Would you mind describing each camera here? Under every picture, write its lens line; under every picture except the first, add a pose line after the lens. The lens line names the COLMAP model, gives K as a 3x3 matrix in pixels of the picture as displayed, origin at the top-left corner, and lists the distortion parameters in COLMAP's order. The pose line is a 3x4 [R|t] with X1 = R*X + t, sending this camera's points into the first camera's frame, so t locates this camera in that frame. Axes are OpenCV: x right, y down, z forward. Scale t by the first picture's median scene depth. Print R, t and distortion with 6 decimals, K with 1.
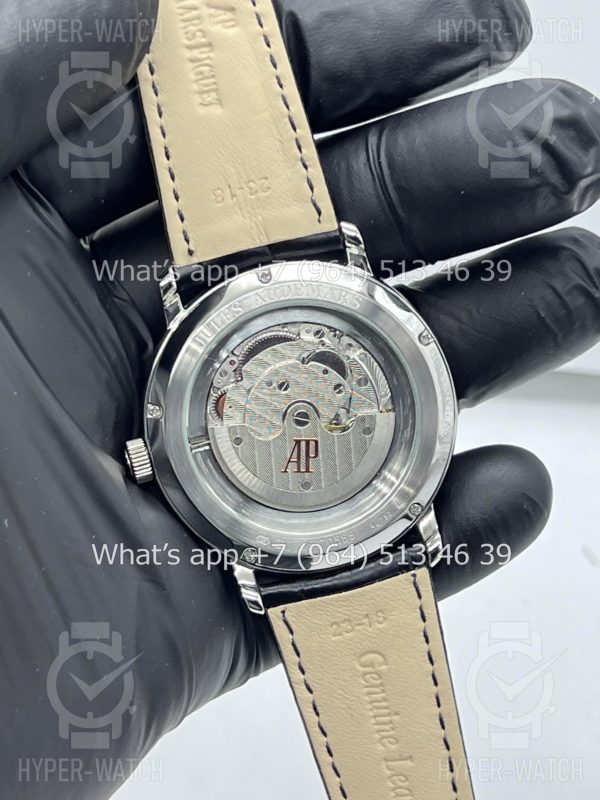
lens RADIAL K [[1860.0, 0, 302.6], [0, 1860.0, 399.6], [0, 0, 1]] dist [0.137458, 0.000000]
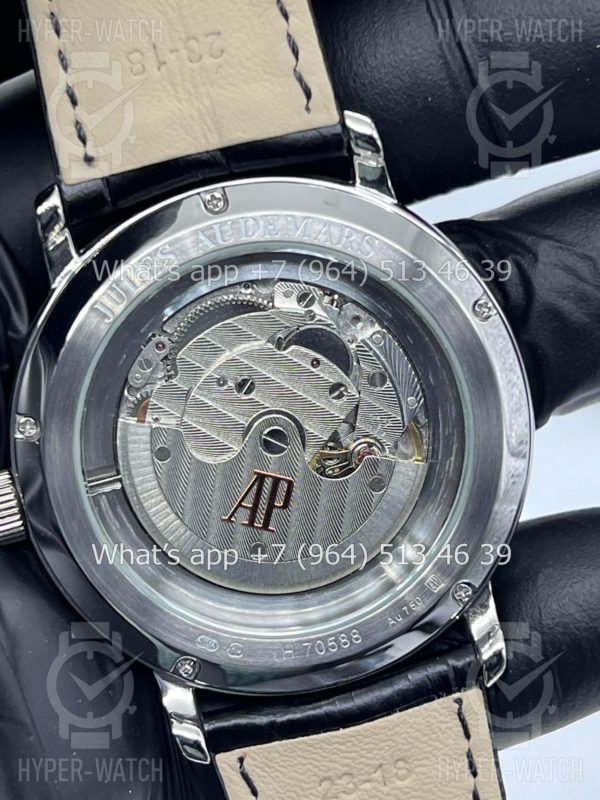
lens RADIAL K [[1860.0, 0, 271.4], [0, 1860.0, 411.0], [0, 0, 1]] dist [0.137458, 0.000000]
pose [[0.999514, 0.012256, -0.028646, 0.015479], [-0.011076, 0.999098, 0.040986, -0.023871], [0.029122, -0.040649, 0.998749, 0.401460]]
